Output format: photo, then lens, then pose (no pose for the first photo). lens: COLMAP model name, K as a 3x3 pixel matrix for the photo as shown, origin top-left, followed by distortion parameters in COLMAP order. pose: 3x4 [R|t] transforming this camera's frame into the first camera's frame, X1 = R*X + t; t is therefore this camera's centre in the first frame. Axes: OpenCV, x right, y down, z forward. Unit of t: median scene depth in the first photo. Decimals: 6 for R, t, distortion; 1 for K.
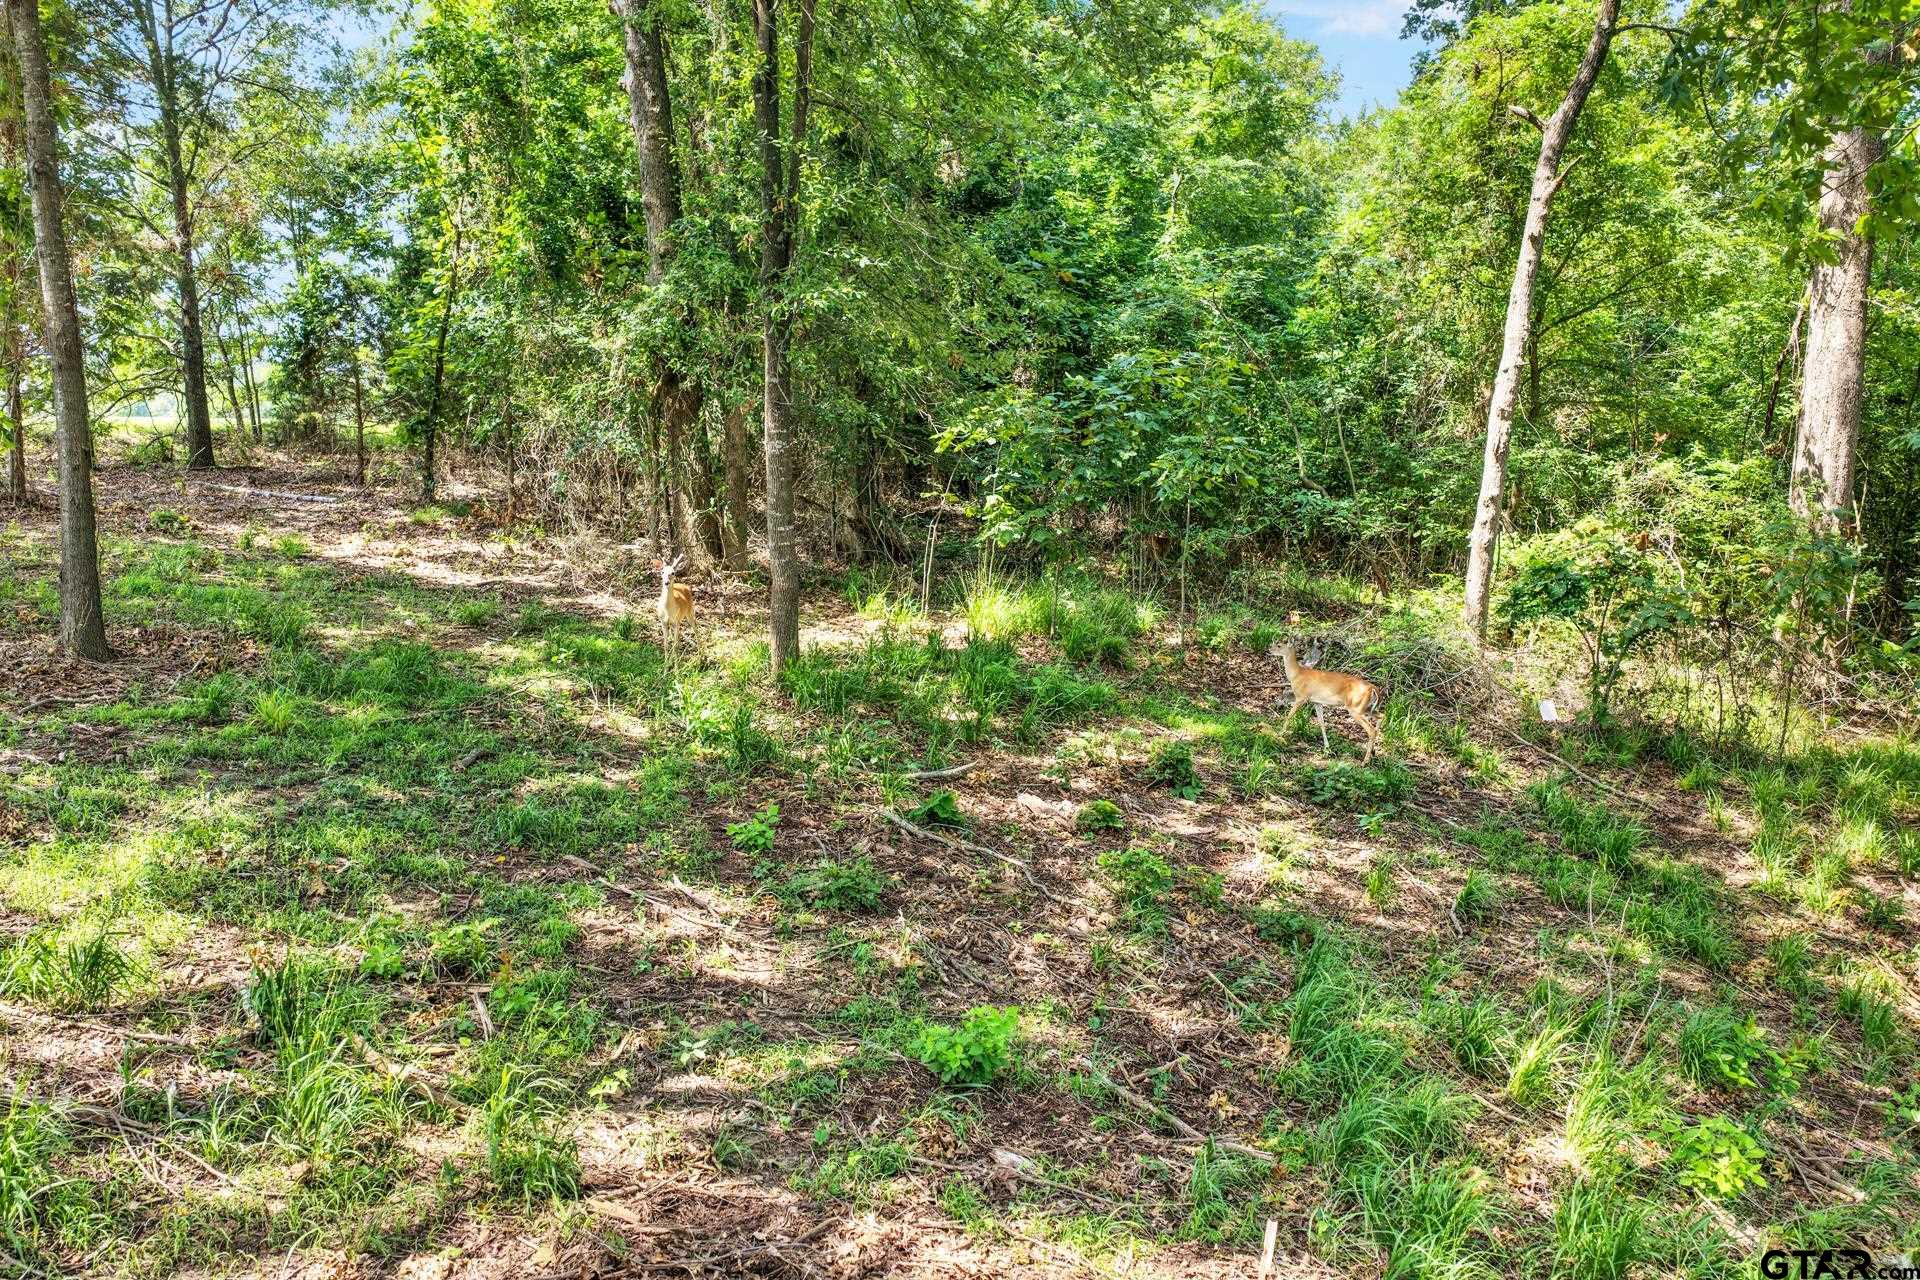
lens RADIAL K [[1610.1, 0, 954.9], [0, 1610.1, 653.3], [0, 0, 1]] dist [-0.017559, 0.040686]
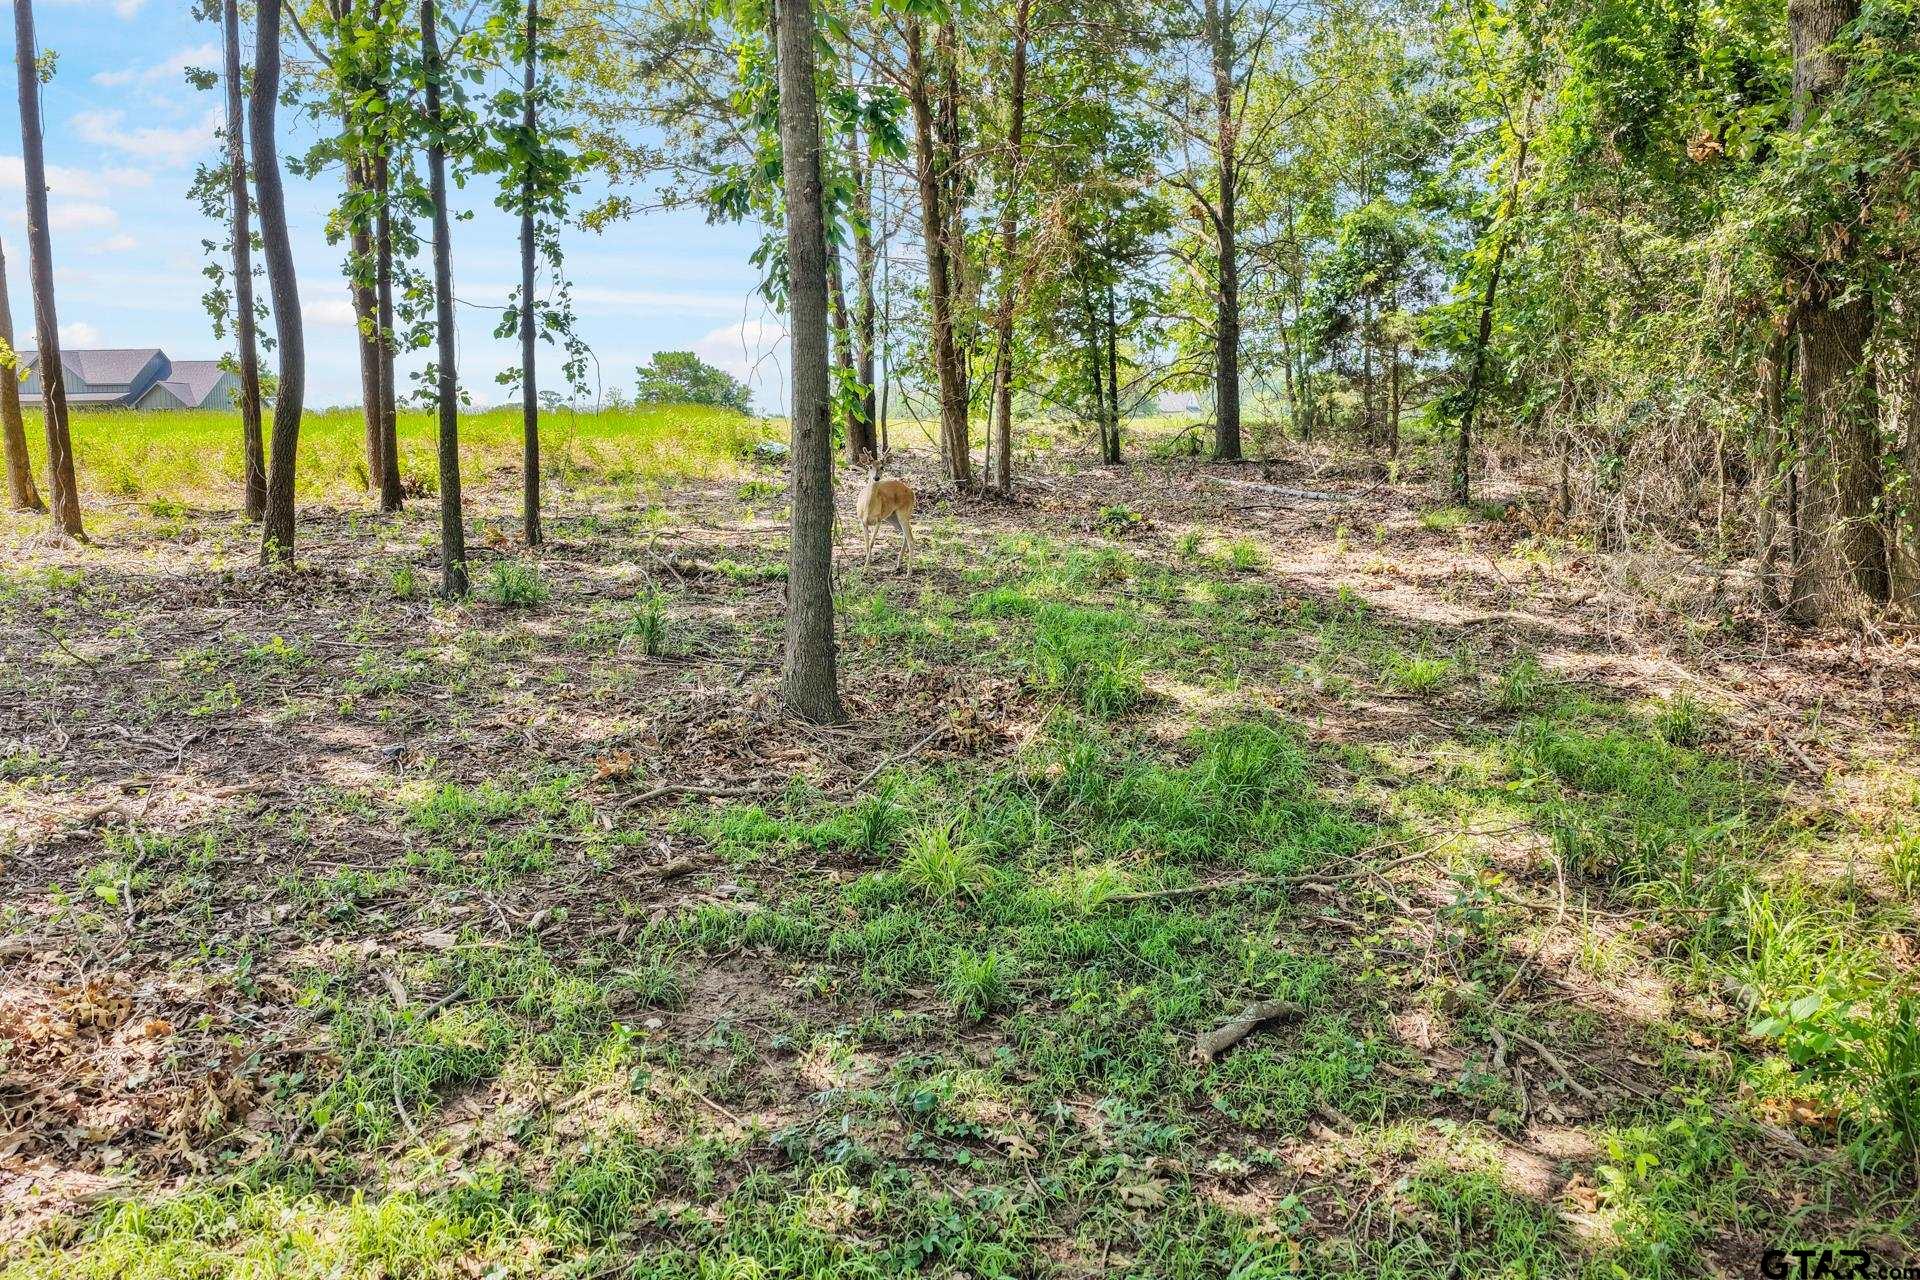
lens RADIAL K [[1610.1, 0, 954.9], [0, 1610.1, 653.3], [0, 0, 1]] dist [-0.017559, 0.040686]
pose [[0.783969, 0.069390, -0.616910, -0.047415], [-0.071912, 0.997195, 0.020778, -0.027089], [0.616621, 0.028074, 0.786759, 0.326460]]
